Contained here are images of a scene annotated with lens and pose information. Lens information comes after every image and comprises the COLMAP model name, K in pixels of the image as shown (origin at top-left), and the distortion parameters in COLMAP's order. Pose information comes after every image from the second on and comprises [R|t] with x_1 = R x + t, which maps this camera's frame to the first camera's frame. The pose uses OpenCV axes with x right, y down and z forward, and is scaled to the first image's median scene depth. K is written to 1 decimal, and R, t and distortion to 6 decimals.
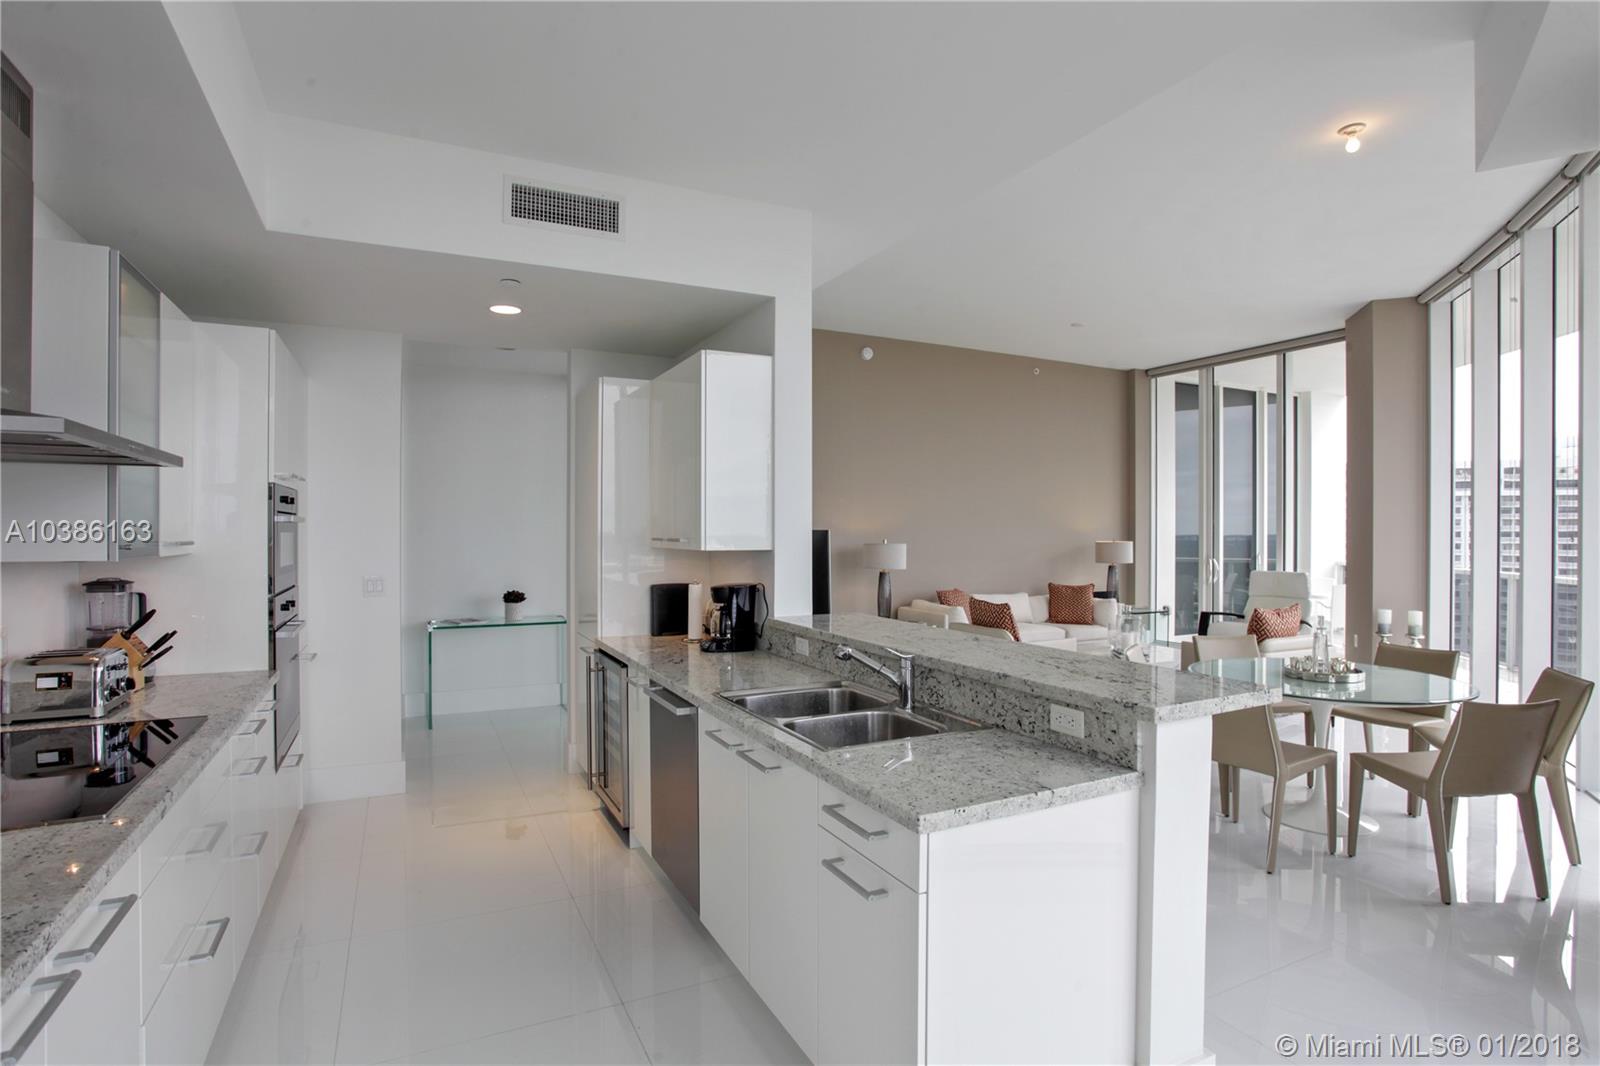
lens RADIAL K [[824.9, 0, 794.5], [0, 824.9, 538.9], [0, 0, 1]] dist [-0.013583, 0.016986]
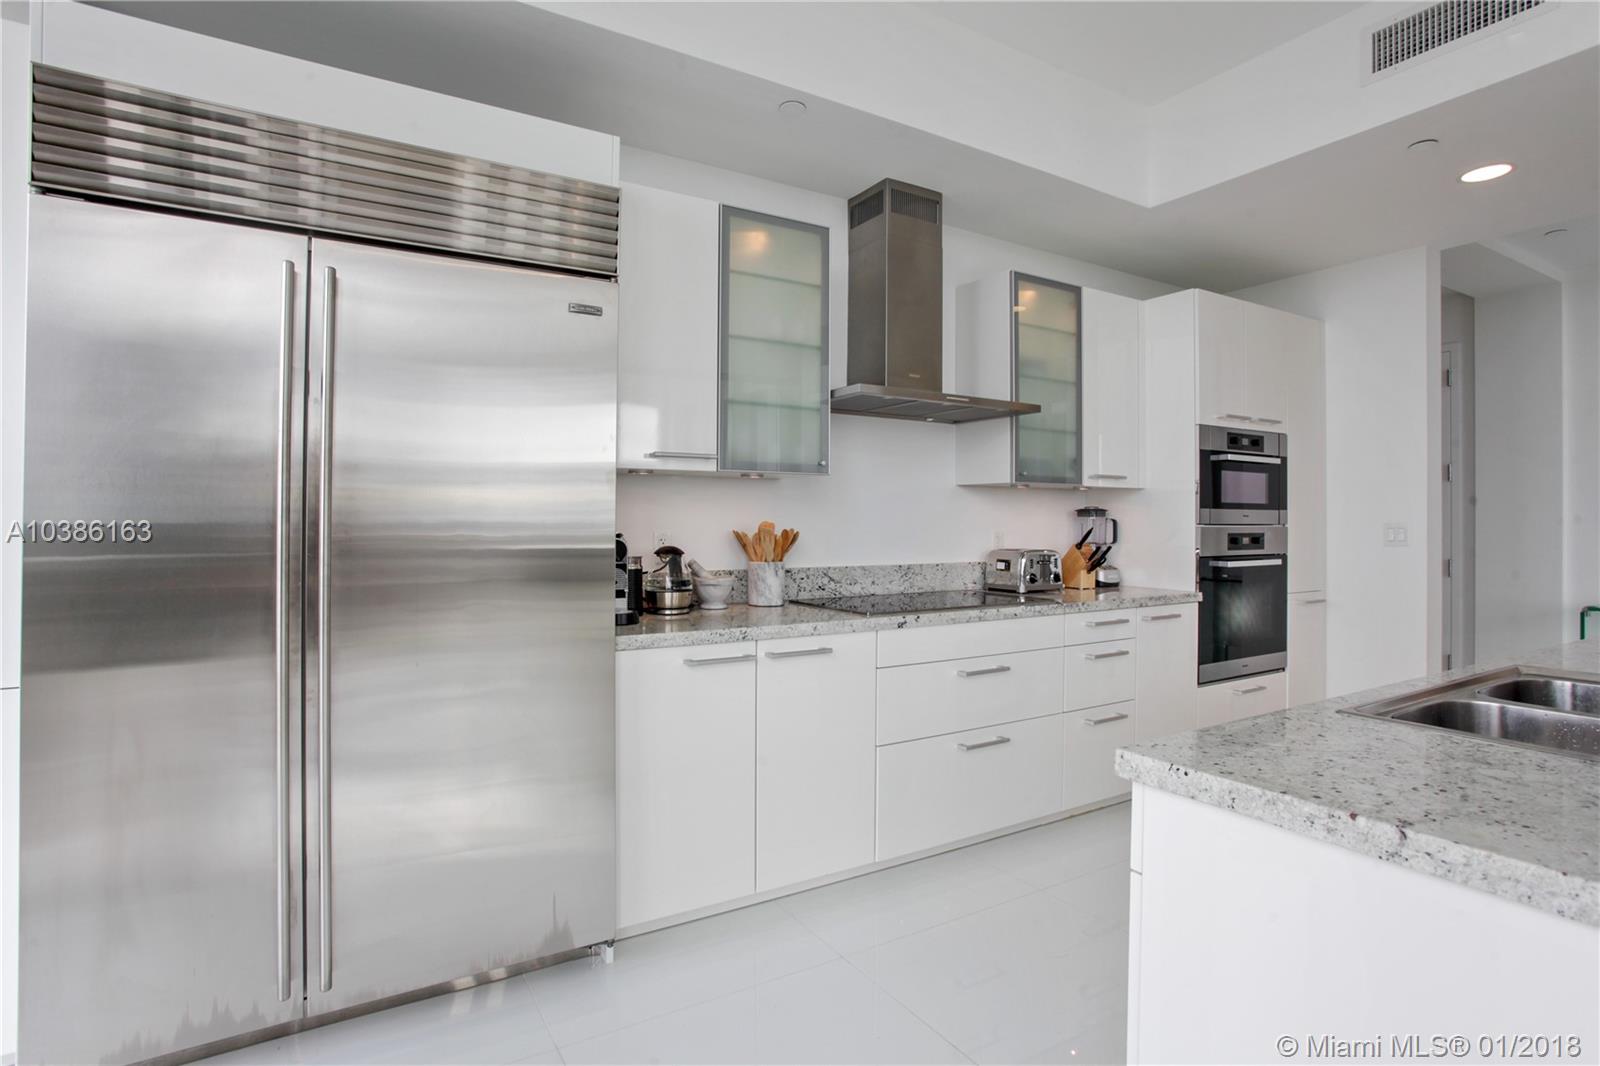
lens RADIAL K [[824.9, 0, 792.3], [0, 824.9, 521.1], [0, 0, 1]] dist [-0.013583, 0.016986]
pose [[0.032627, -0.013273, -0.999379, 0.539958], [-0.022909, 0.999639, -0.014025, 0.102673], [0.999205, 0.023352, 0.032311, 0.448535]]
